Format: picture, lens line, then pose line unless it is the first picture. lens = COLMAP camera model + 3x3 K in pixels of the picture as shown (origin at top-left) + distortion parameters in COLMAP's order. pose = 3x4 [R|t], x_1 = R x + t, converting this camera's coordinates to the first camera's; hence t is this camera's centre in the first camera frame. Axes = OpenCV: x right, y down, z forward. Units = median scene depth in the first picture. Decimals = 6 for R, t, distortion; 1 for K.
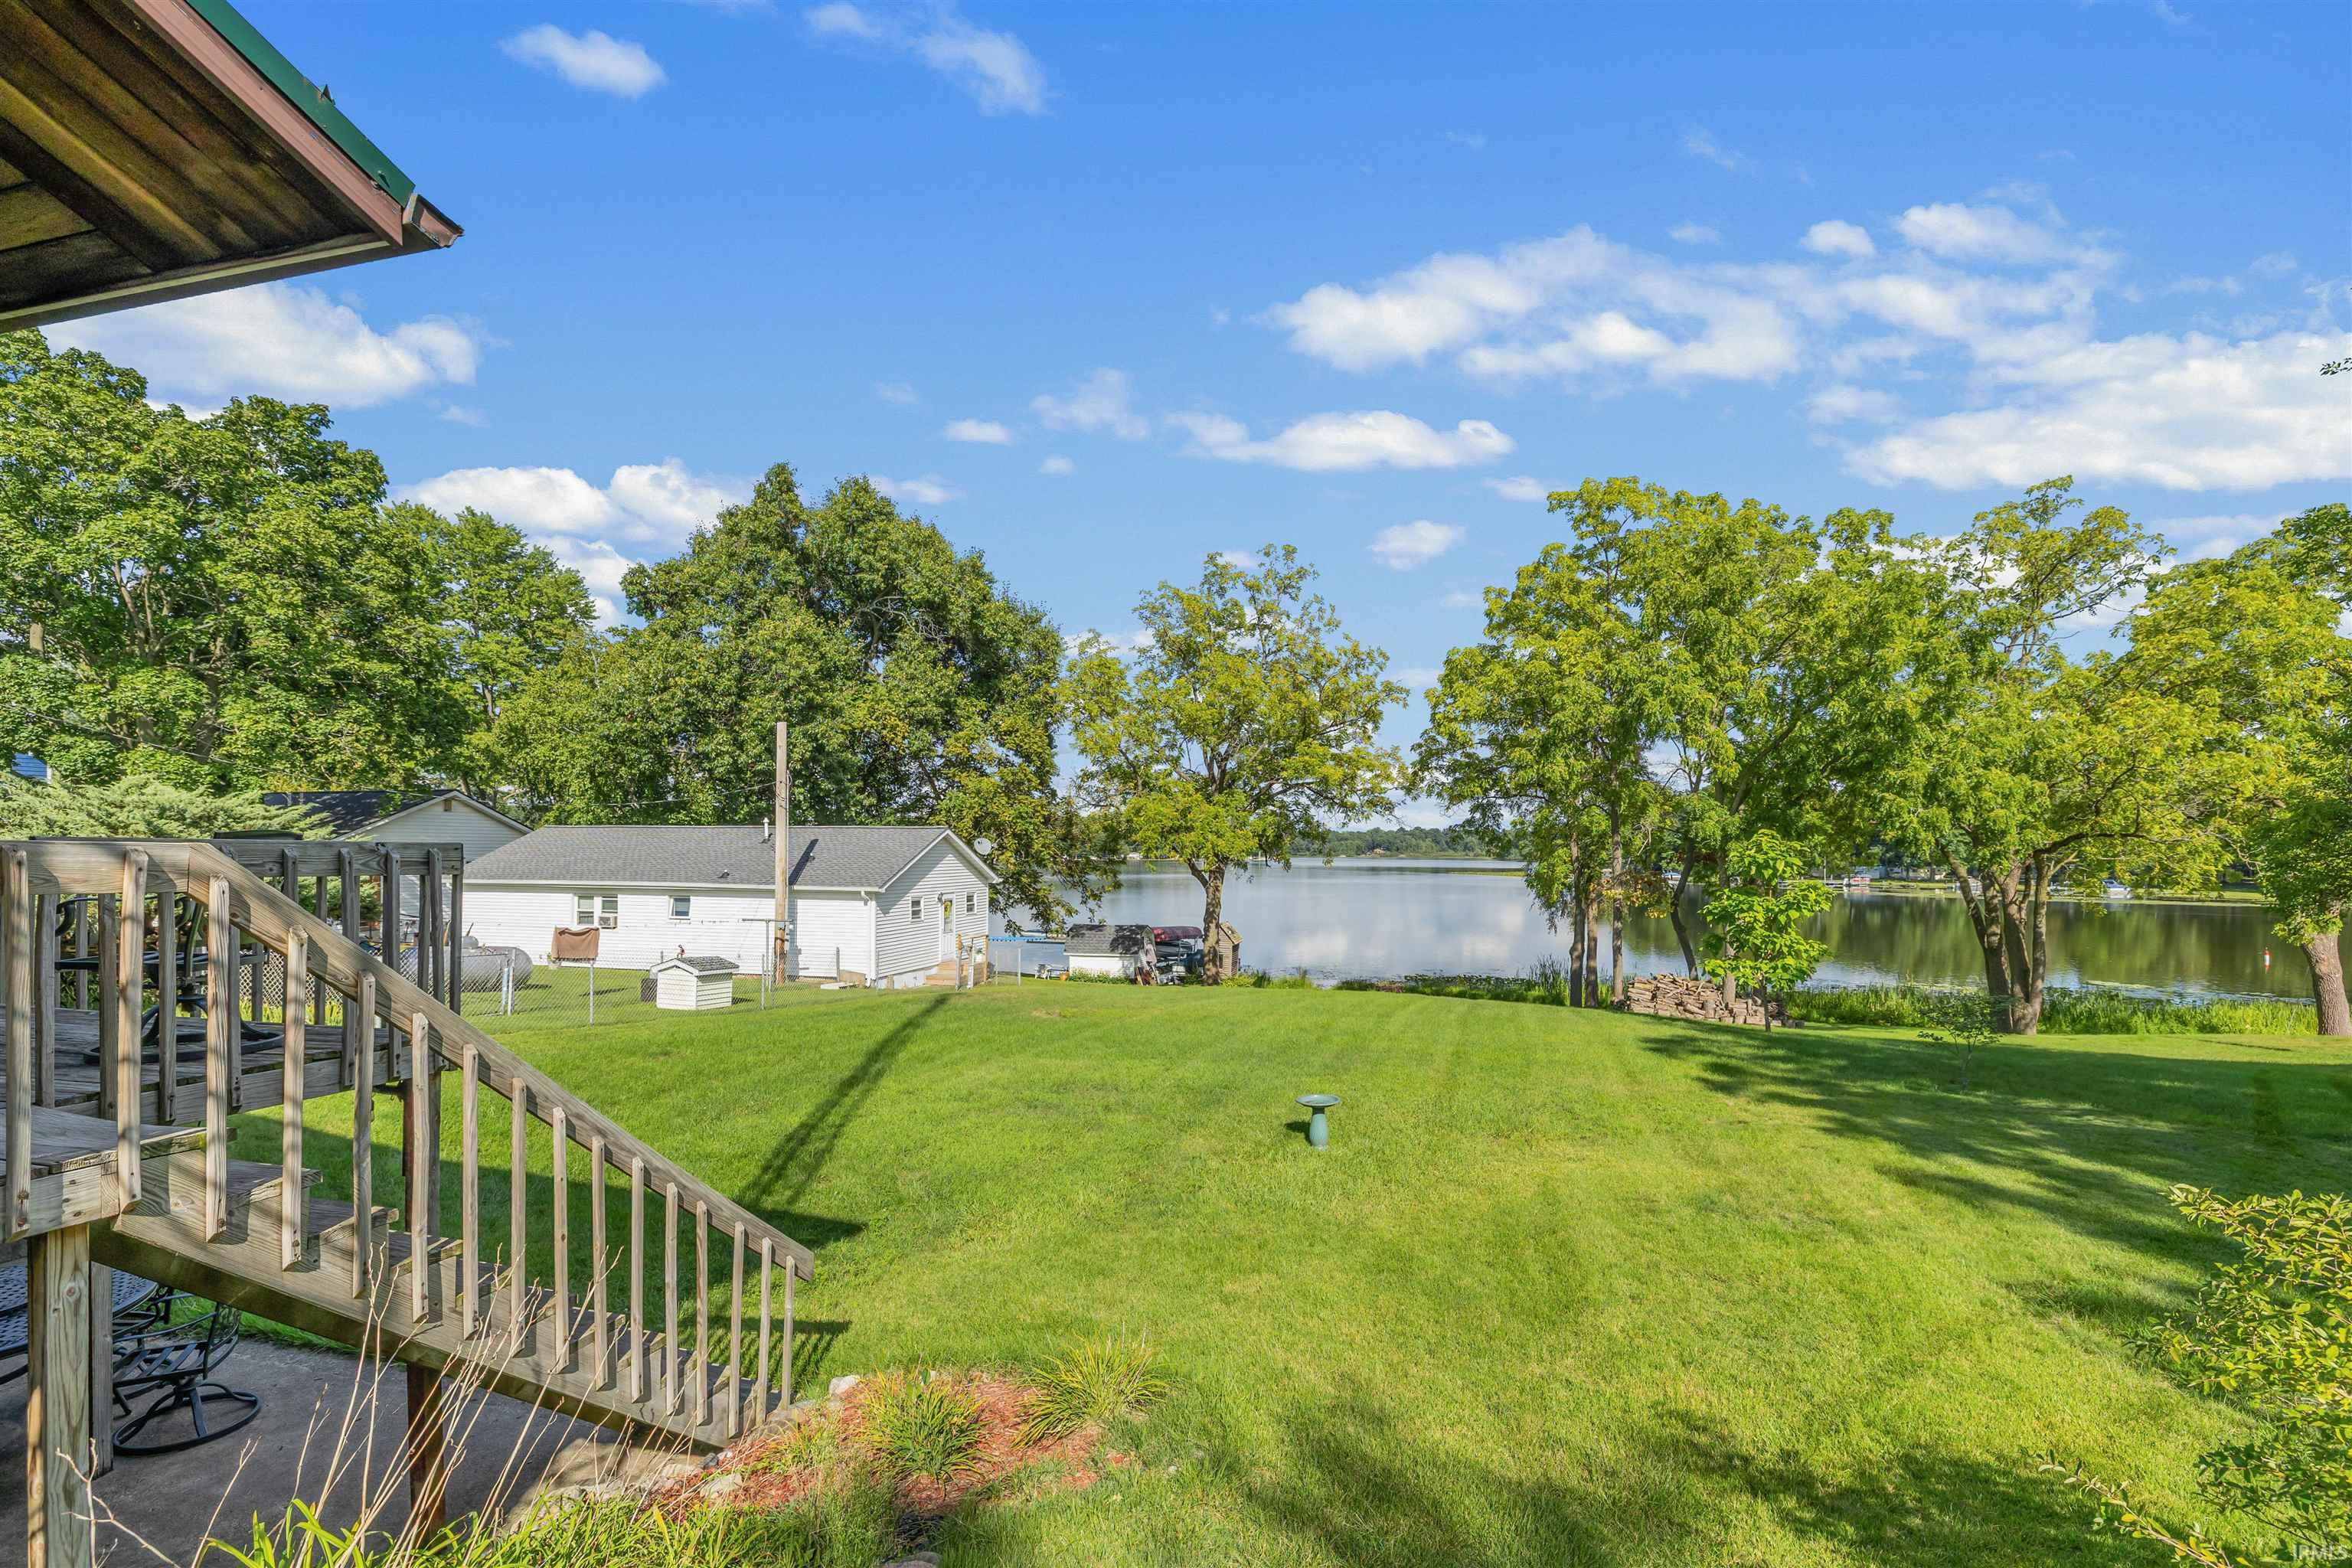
lens RADIAL K [[1075.4, 0, 1173.0], [0, 1075.4, 861.5], [0, 0, 1]] dist [-0.010125, 0.001595]
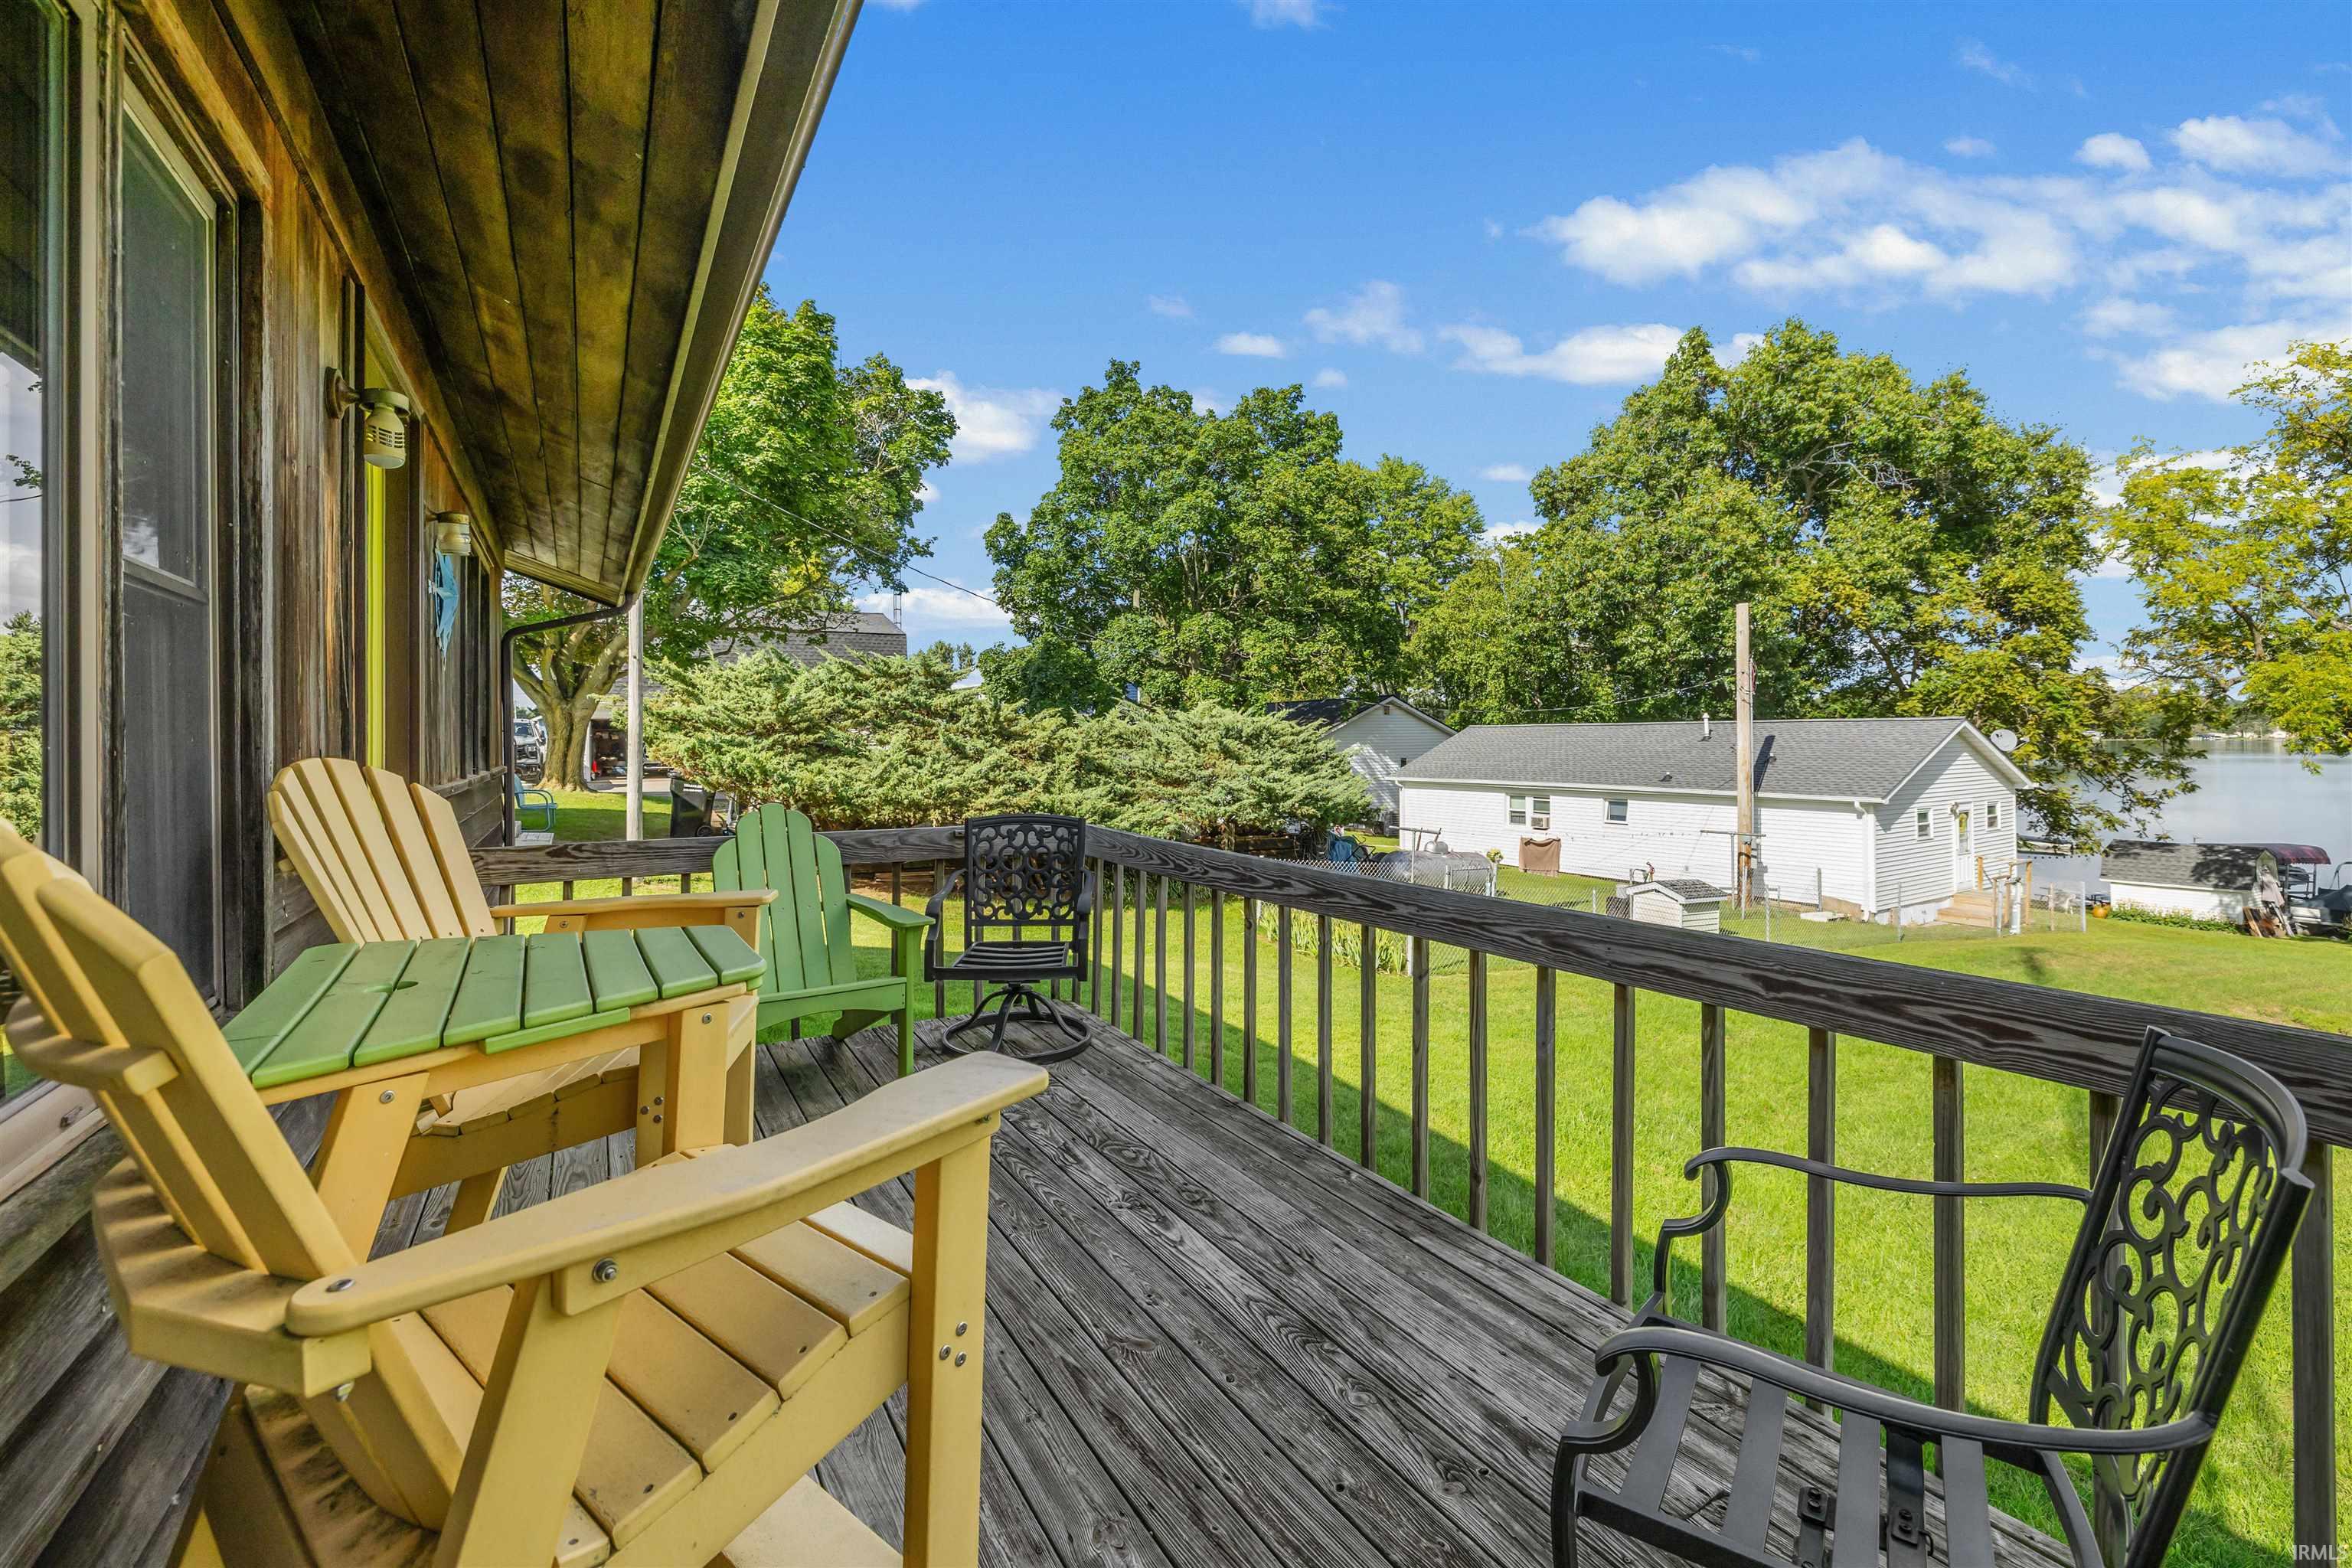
lens RADIAL K [[1002.7, 0, 1170.8], [0, 1002.7, 725.3], [0, 0, 1]] dist [0.001572, 0.000237]
pose [[0.715754, -0.021882, -0.698009, -0.105342], [0.007683, 0.999695, -0.023462, -0.012936], [0.698310, 0.011430, 0.715704, 0.081371]]
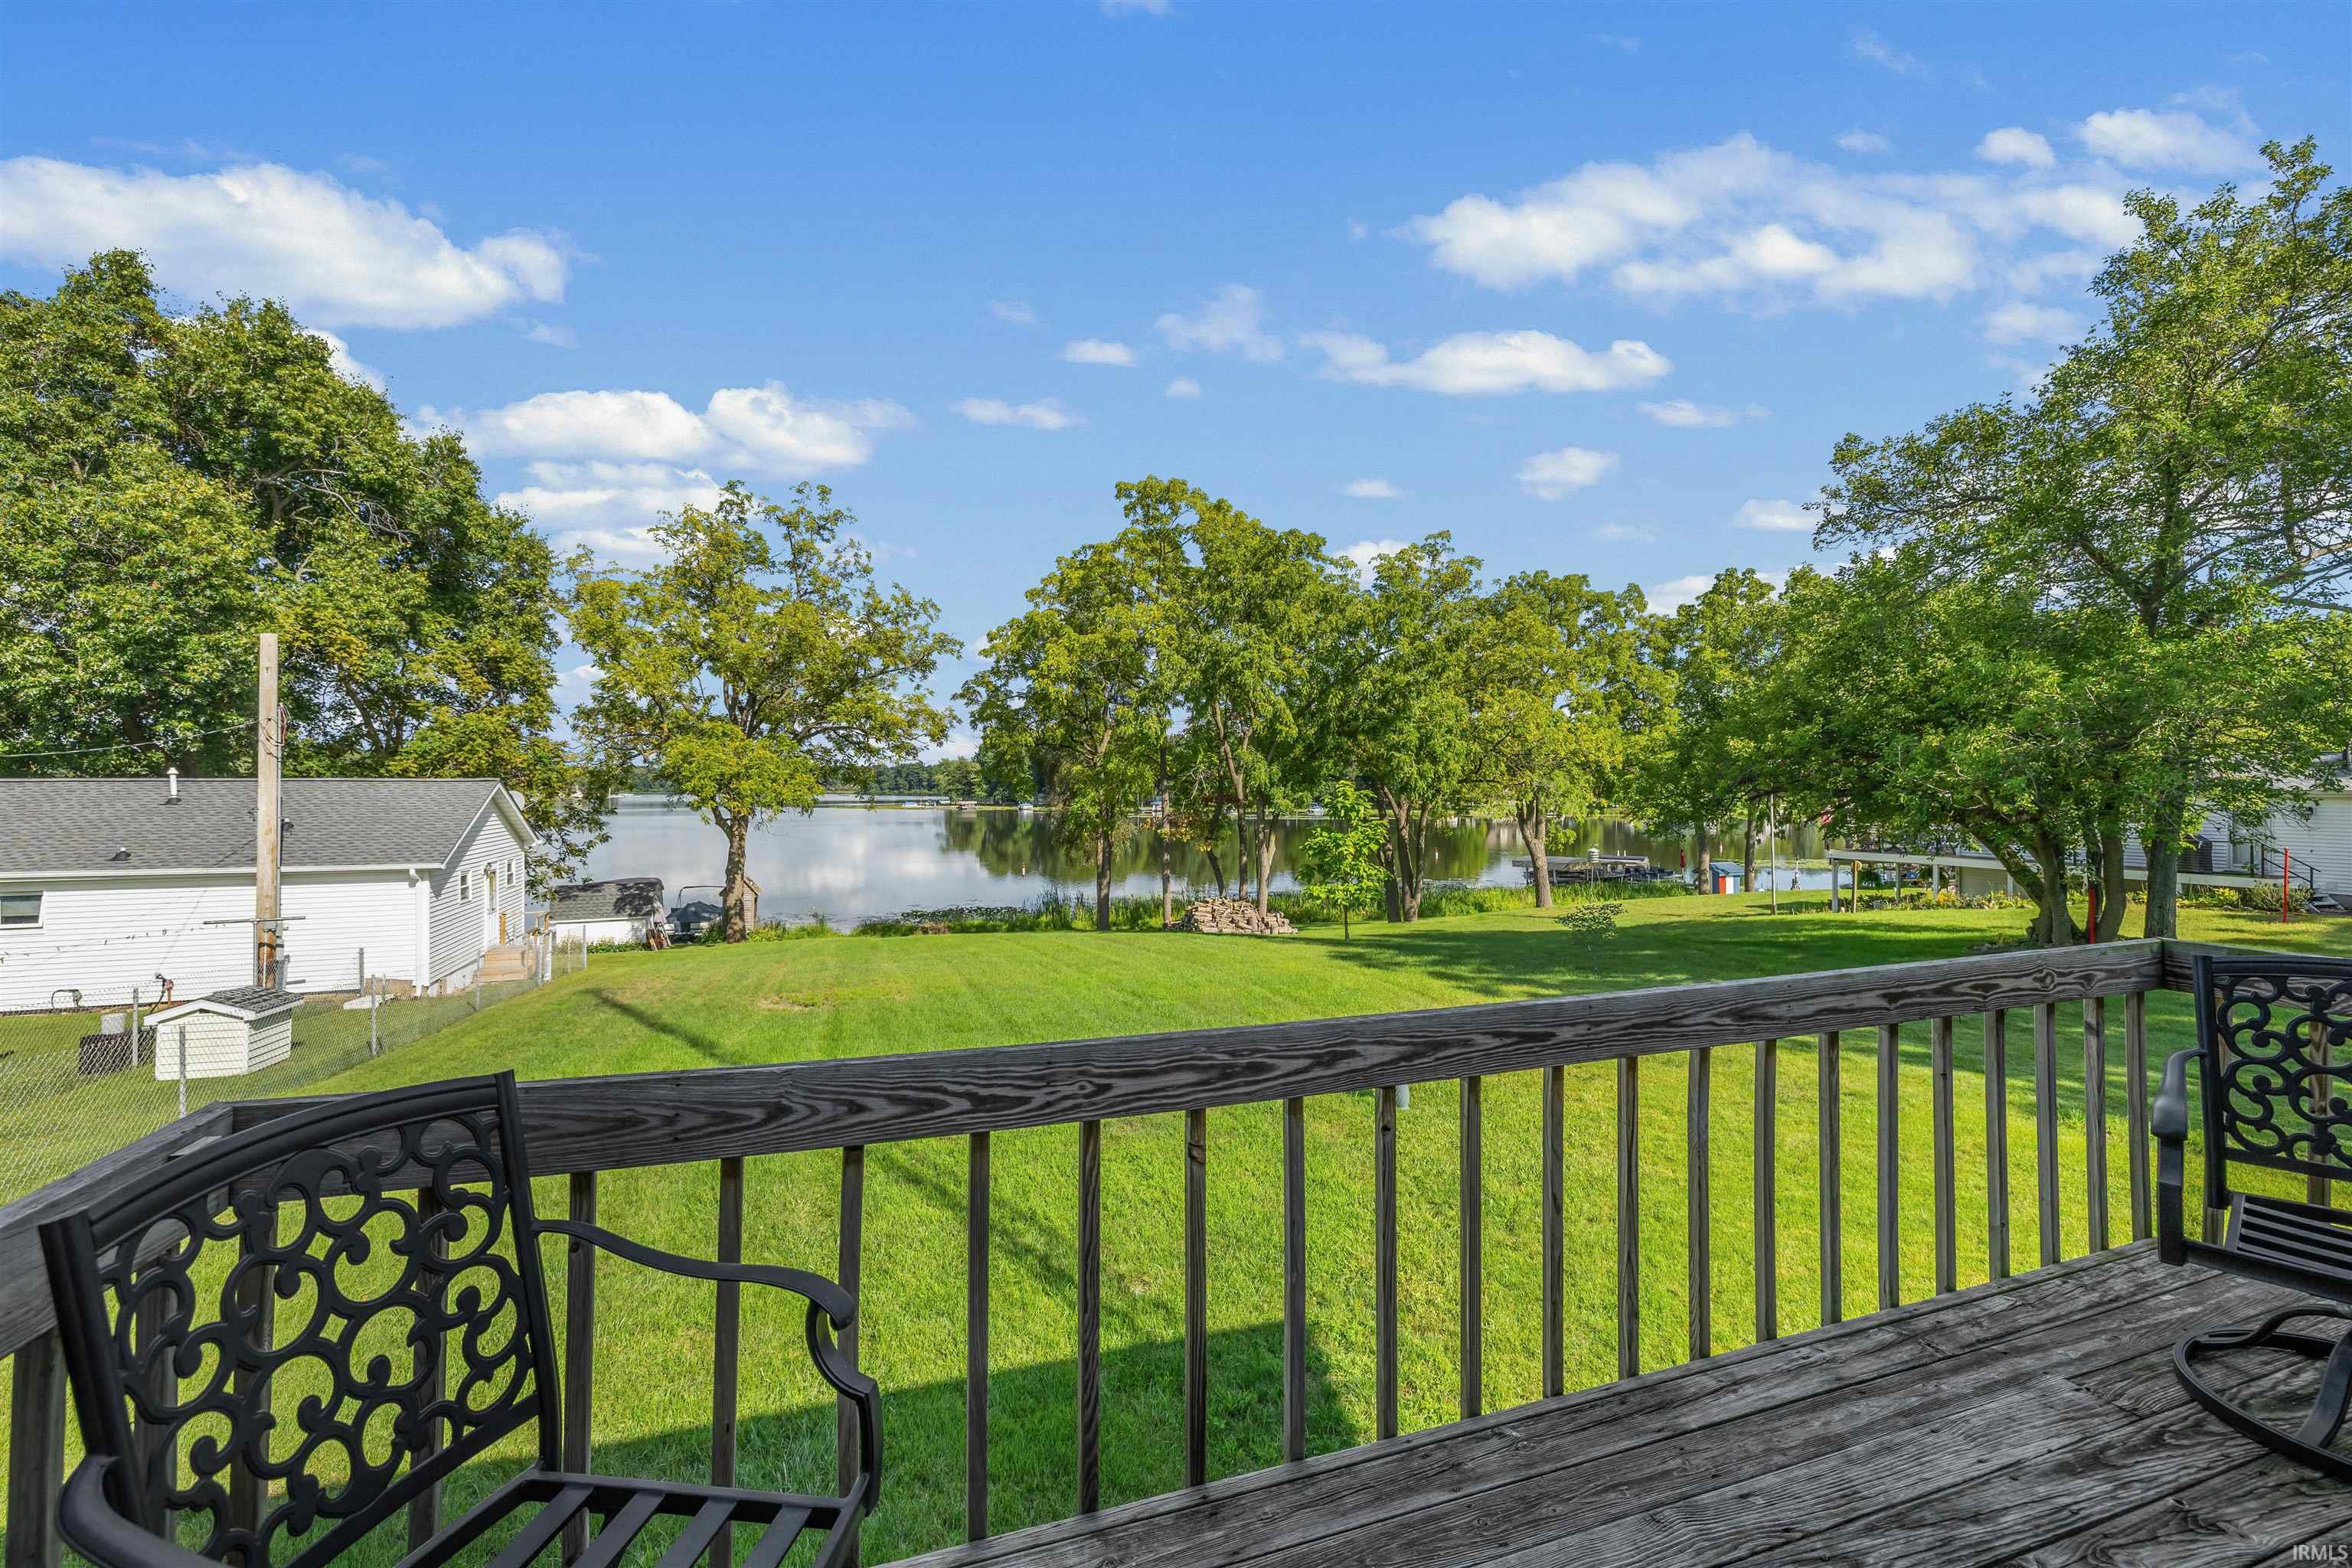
lens RADIAL K [[984.3, 0, 1171.9], [0, 984.3, 779.9], [0, 0, 1]] dist [0.000659, -0.000038]
pose [[0.820707, -0.006660, 0.571310, -0.198989], [0.015210, 0.999832, -0.010193, -0.015333], [-0.571146, 0.017055, 0.820671, 0.113938]]
